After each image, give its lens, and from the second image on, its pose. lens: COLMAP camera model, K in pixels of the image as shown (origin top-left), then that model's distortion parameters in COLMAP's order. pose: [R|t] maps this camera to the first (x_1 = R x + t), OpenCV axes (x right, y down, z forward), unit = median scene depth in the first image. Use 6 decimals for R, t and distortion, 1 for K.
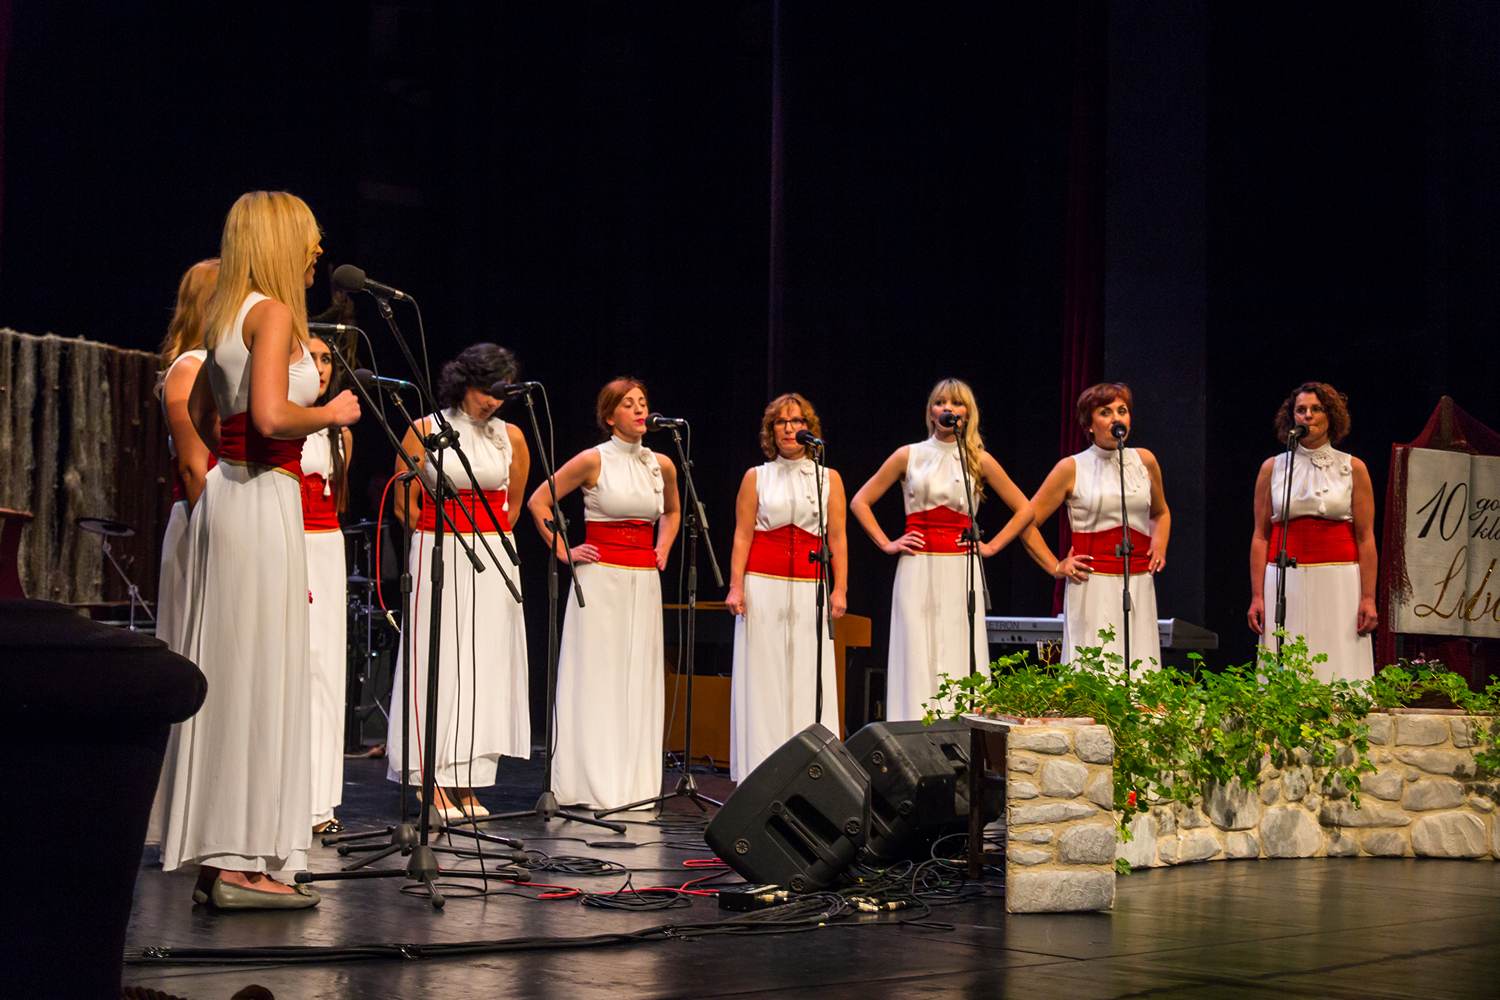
lens RADIAL K [[2324.4, 0, 753.8], [0, 2324.4, 516.9], [0, 0, 1]] dist [0.089828, -0.489816]
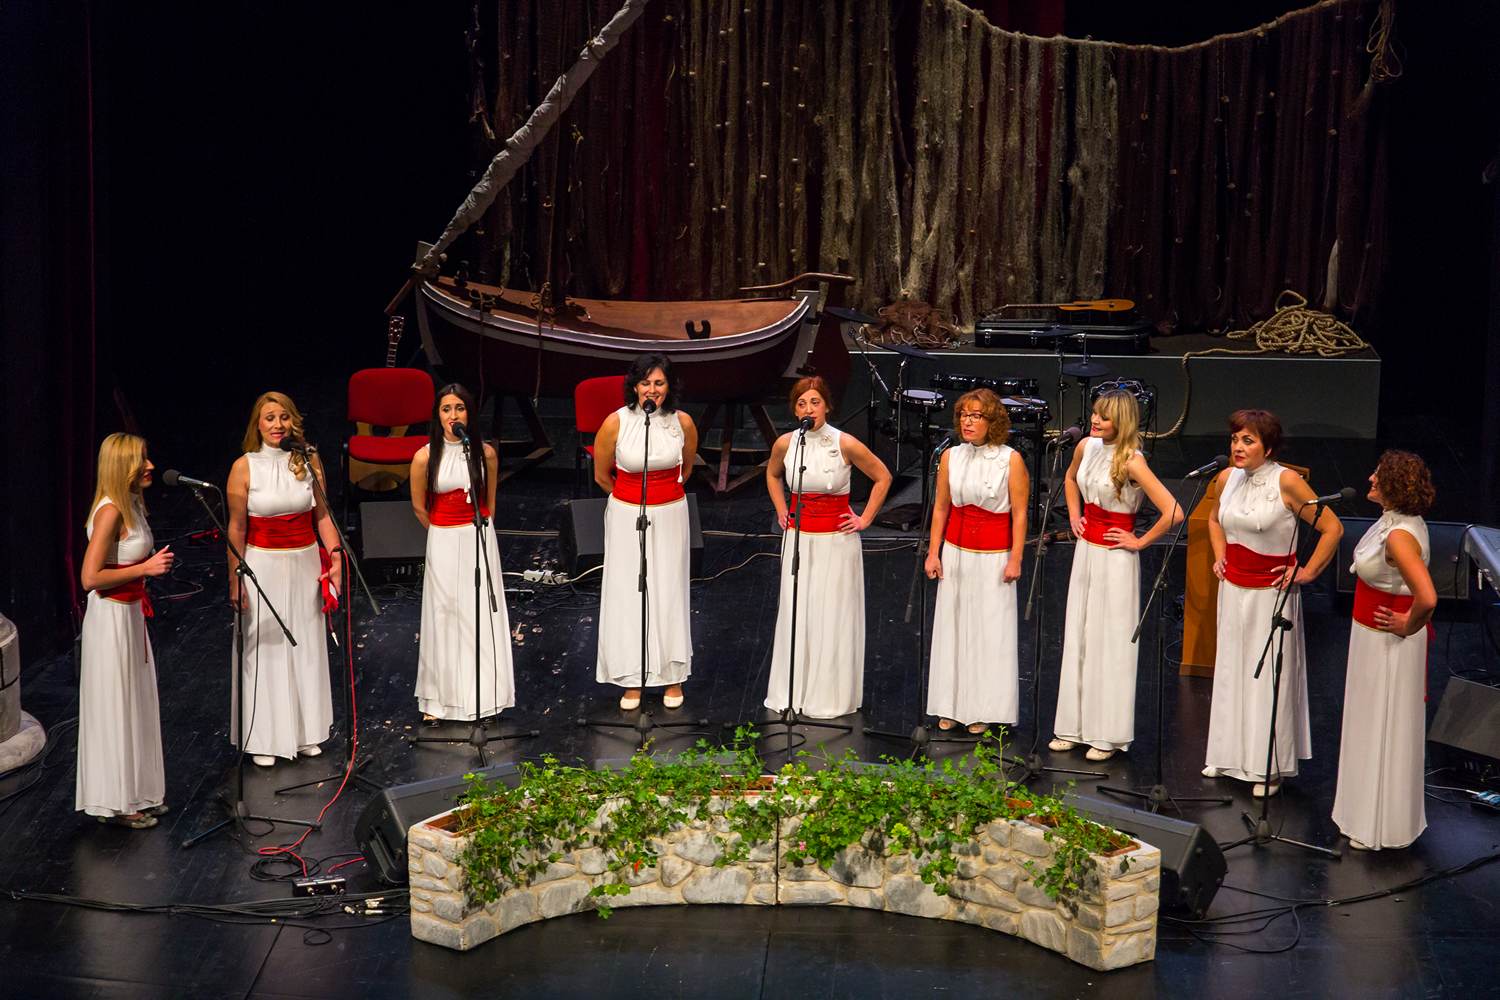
lens RADIAL K [[3498.7, 0, 755.7], [0, 3498.7, 493.9], [0, 0, 1]] dist [-0.040616, 0.221659]
pose [[0.652927, 0.179765, -0.735779, 1.505478], [0.038187, 0.962378, 0.269016, -0.581118], [0.756458, -0.203745, 0.621498, -0.204559]]
